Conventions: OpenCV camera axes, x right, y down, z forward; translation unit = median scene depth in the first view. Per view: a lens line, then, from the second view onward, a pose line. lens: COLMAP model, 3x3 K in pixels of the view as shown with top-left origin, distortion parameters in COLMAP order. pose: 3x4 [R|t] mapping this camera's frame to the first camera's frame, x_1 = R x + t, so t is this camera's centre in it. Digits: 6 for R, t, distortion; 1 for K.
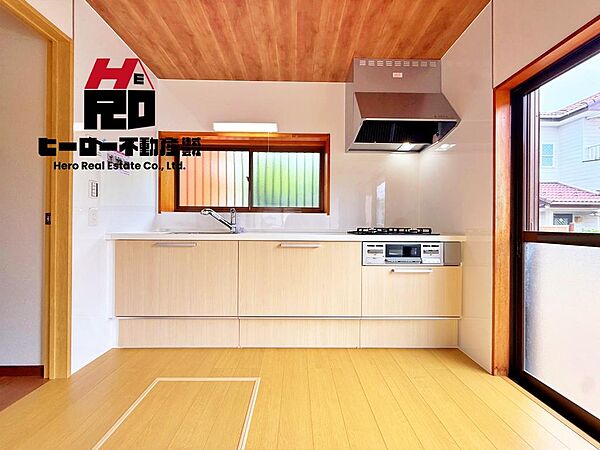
lens RADIAL K [[240.1, 0, 300.5], [0, 240.1, 227.3], [0, 0, 1]] dist [0.002090, 0.000027]
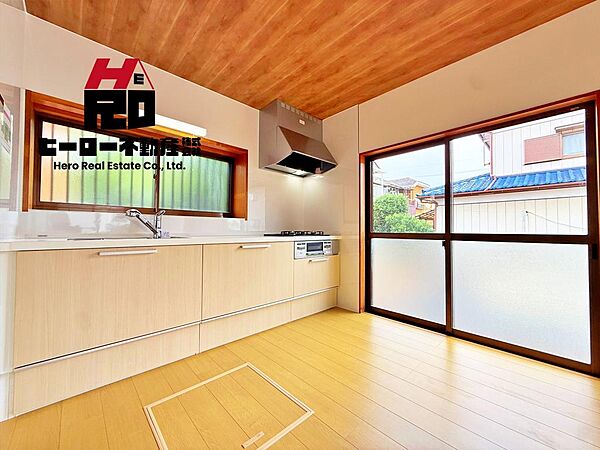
lens RADIAL K [[240.1, 0, 295.5], [0, 240.1, 228.3], [0, 0, 1]] dist [0.002090, 0.000027]
pose [[0.739514, 0.003066, 0.673134, -0.627269], [0.004394, 0.999946, -0.009382, -0.001520], [-0.673127, 0.009896, 0.739461, -0.004211]]
